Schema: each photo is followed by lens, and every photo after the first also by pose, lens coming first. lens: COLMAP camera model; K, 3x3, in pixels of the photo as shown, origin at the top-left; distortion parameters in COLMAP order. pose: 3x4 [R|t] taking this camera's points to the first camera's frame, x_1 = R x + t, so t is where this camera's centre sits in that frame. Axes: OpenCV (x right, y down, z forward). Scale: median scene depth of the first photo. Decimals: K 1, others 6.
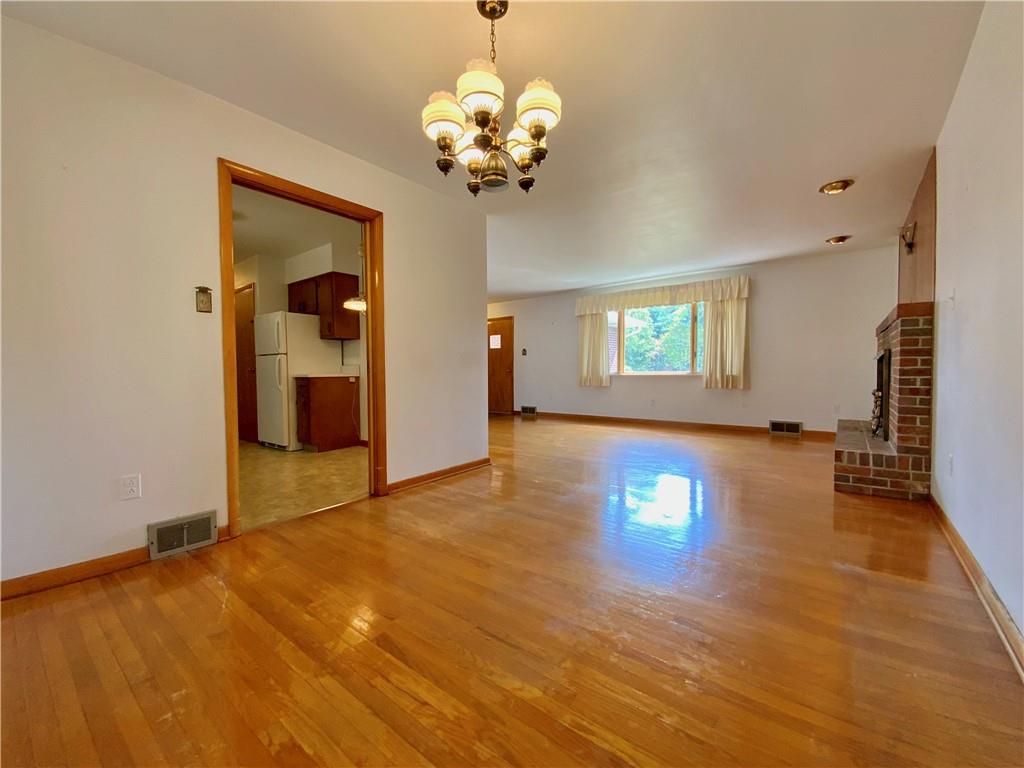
lens RADIAL K [[415.4, 0, 514.2], [0, 415.4, 386.6], [0, 0, 1]] dist [0.008960, -0.011290]
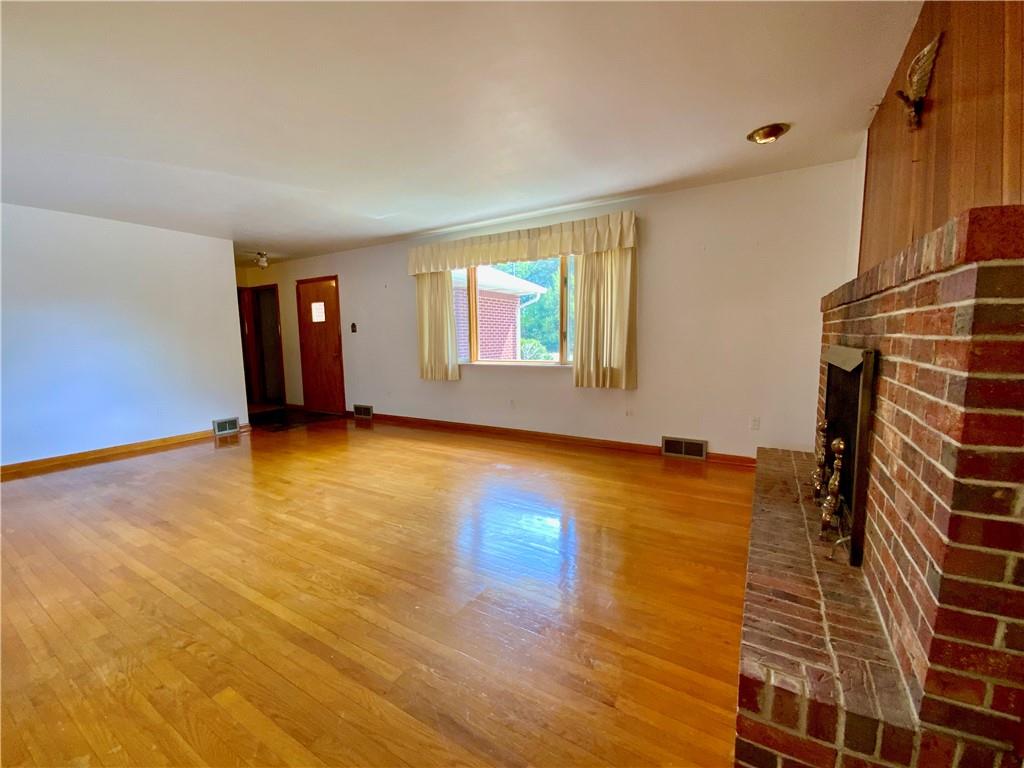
lens RADIAL K [[415.4, 0, 517.0], [0, 415.4, 384.7], [0, 0, 1]] dist [0.008960, -0.011290]
pose [[0.990905, -0.025782, 0.132067, 0.292778], [0.015315, 0.996704, 0.079665, -0.057090], [-0.133686, -0.076918, 0.988034, 0.375463]]
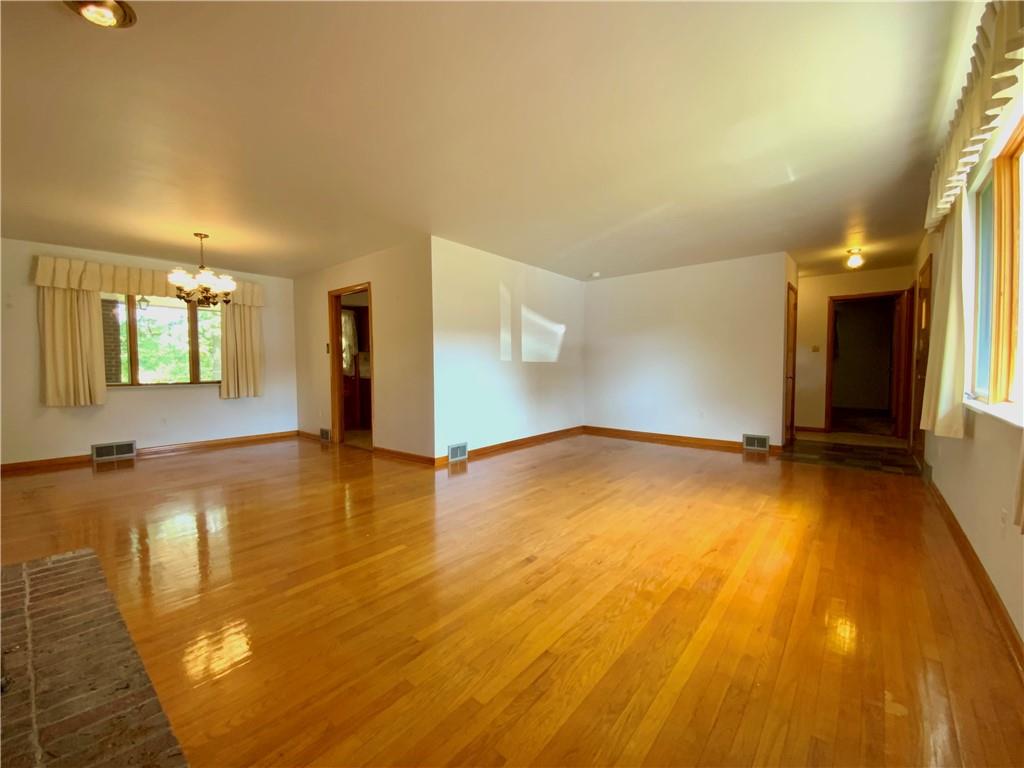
lens RADIAL K [[415.4, 0, 492.4], [0, 415.4, 379.9], [0, 0, 1]] dist [0.008960, -0.011290]
pose [[-0.057778, 0.039304, -0.997555, 0.684458], [-0.033121, 0.998599, 0.041263, -0.056244], [0.997780, 0.035425, -0.056396, 0.827045]]
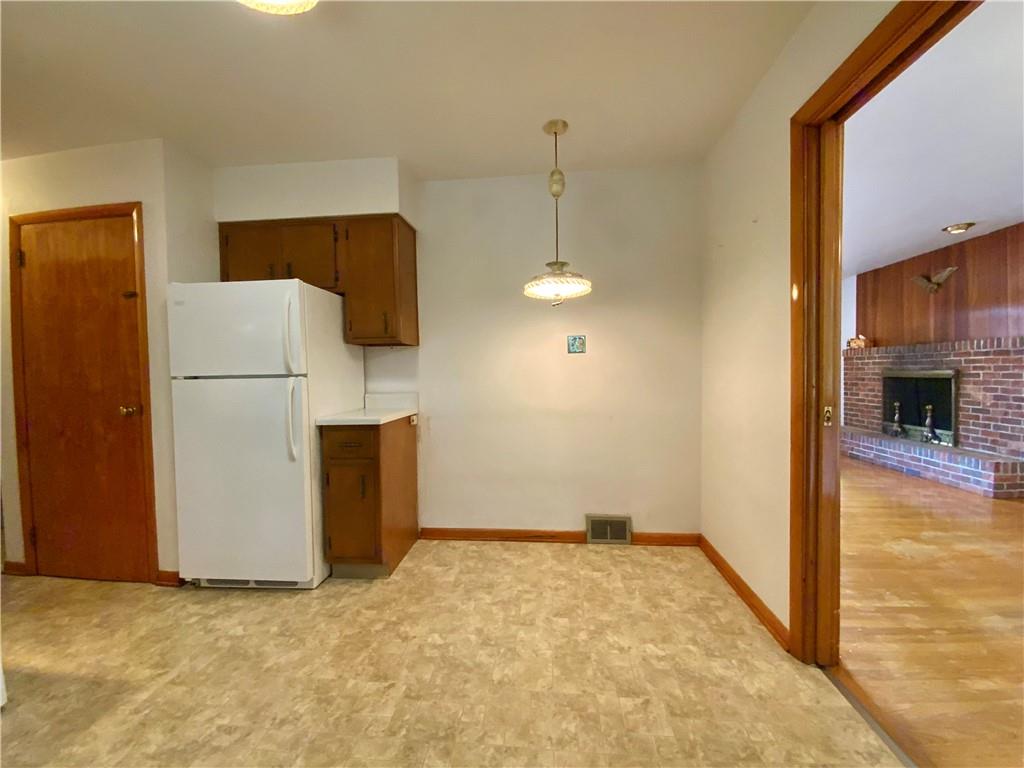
lens RADIAL K [[415.4, 0, 512.3], [0, 415.4, 384.6], [0, 0, 1]] dist [0.008960, -0.011290]
pose [[0.842416, -0.023380, 0.538321, -0.480069], [0.030721, 0.999517, -0.004664, -0.047734], [-0.537952, 0.020467, 0.842727, 0.400445]]
